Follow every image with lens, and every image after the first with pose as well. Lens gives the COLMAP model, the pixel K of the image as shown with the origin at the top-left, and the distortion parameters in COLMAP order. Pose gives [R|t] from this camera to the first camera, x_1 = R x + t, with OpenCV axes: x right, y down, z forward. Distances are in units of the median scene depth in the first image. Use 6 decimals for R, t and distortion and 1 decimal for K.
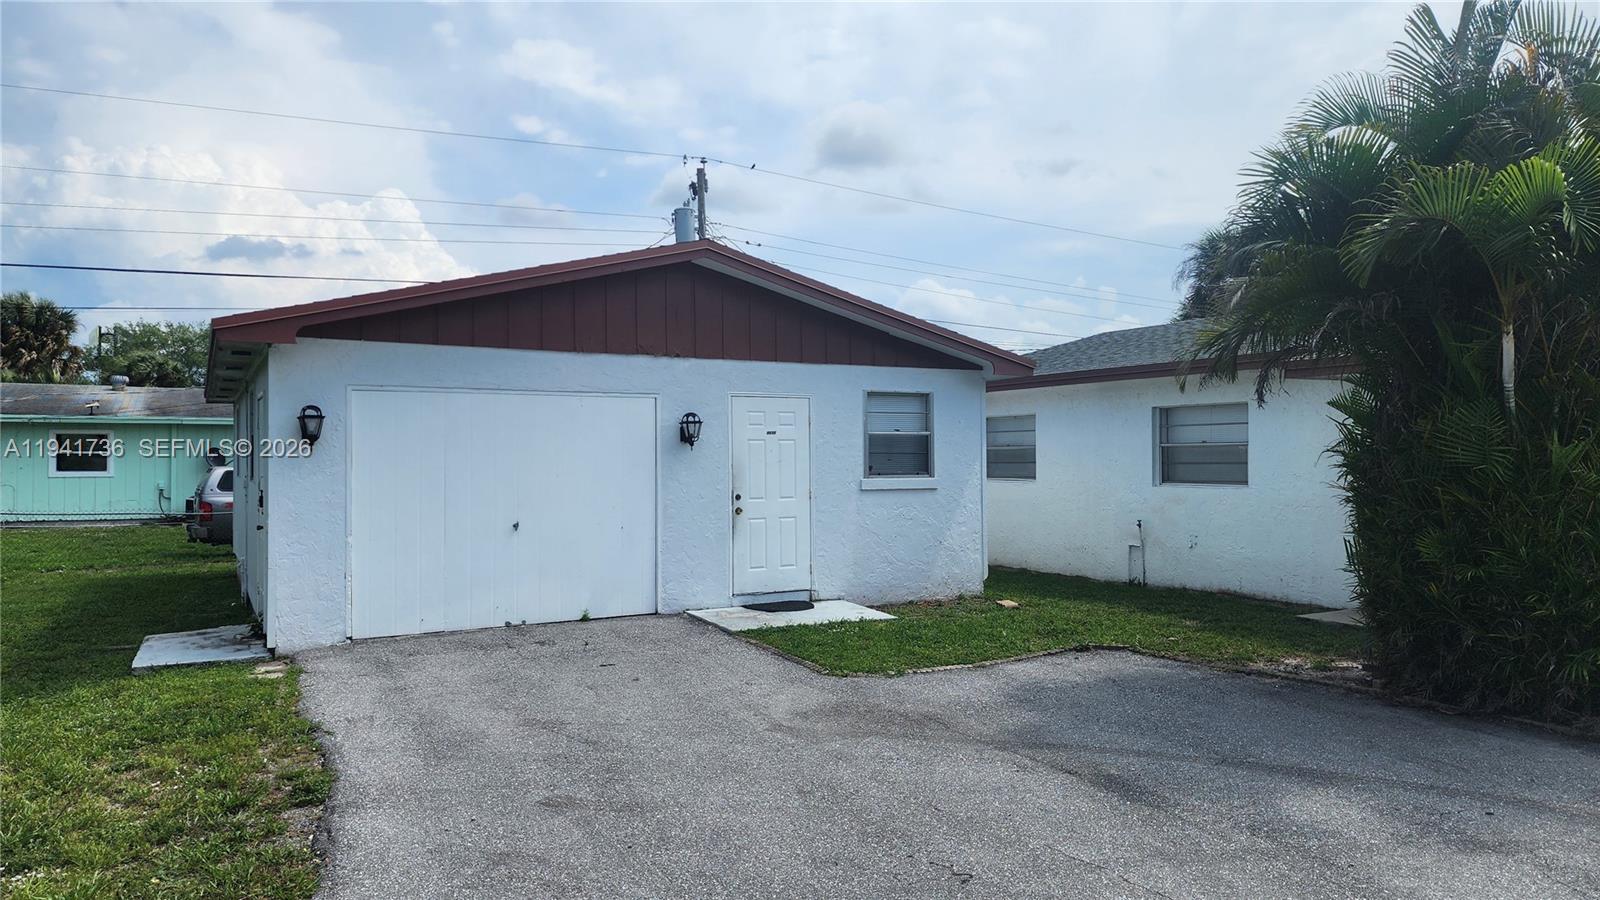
lens RADIAL K [[1059.5, 0, 782.9], [0, 1059.5, 447.2], [0, 0, 1]] dist [0.084061, -0.071647]
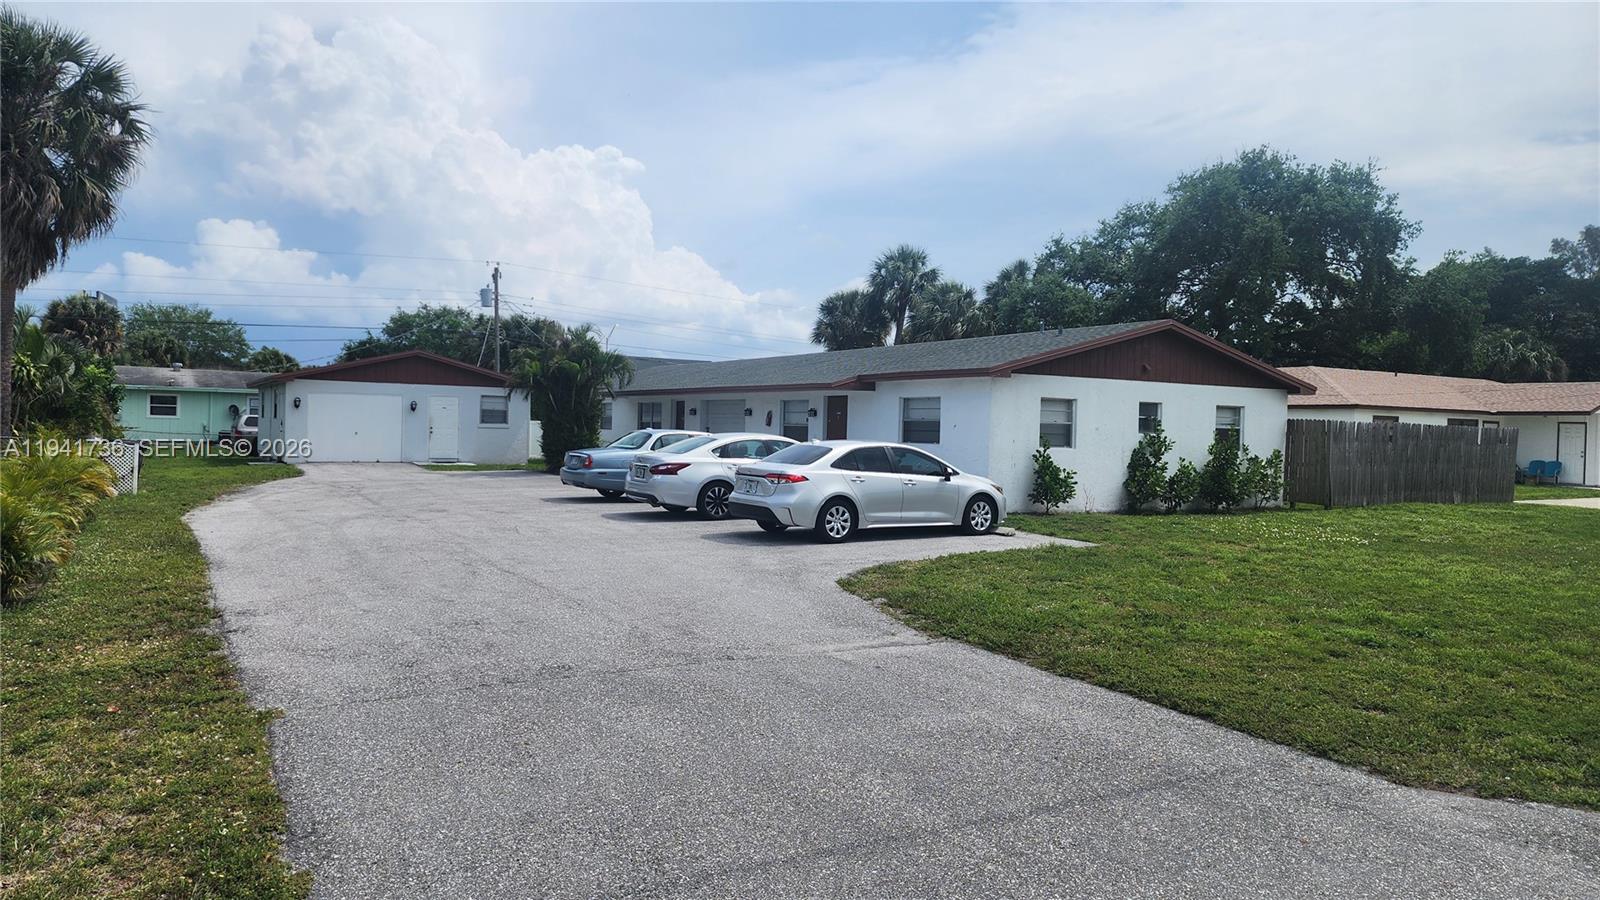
lens RADIAL K [[1059.5, 0, 801.4], [0, 1059.5, 471.4], [0, 0, 1]] dist [0.084061, -0.071647]
pose [[0.998694, 0.024894, 0.044611, 0.875451], [-0.027151, 0.998344, 0.050709, -0.014318], [-0.043275, -0.051854, 0.997717, -2.141710]]
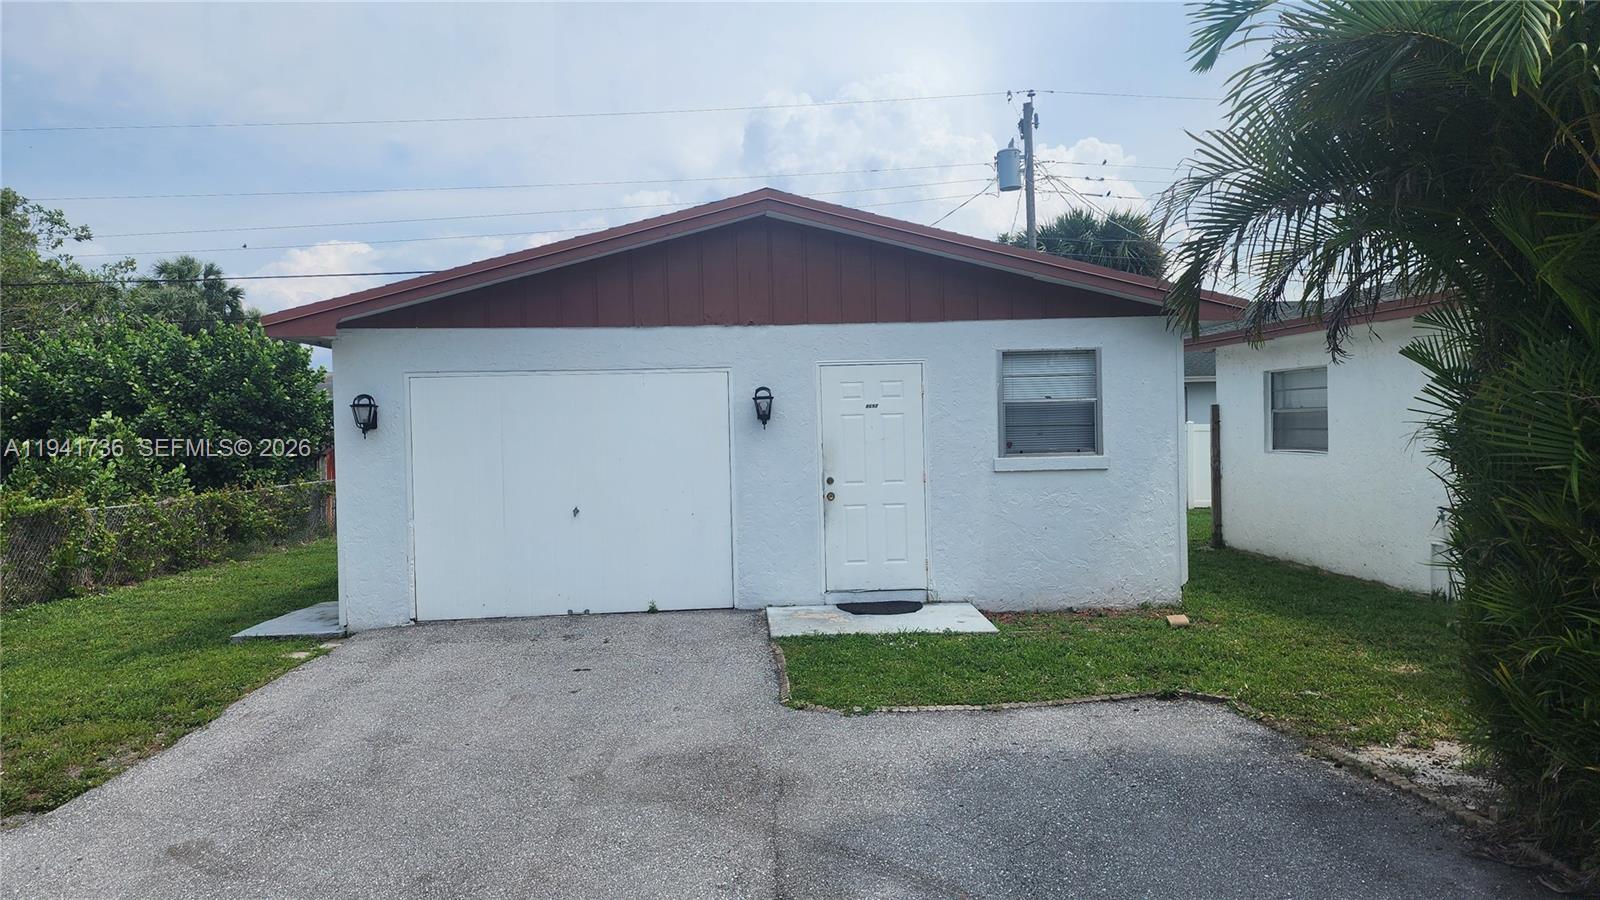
lens RADIAL K [[1059.5, 0, 800.2], [0, 1059.5, 446.1], [0, 0, 1]] dist [0.084061, -0.071647]
pose [[0.905924, -0.007804, -0.423369, 0.287220], [0.023855, 0.999183, 0.032628, -0.009945], [0.422768, -0.039658, 0.905370, 0.184695]]
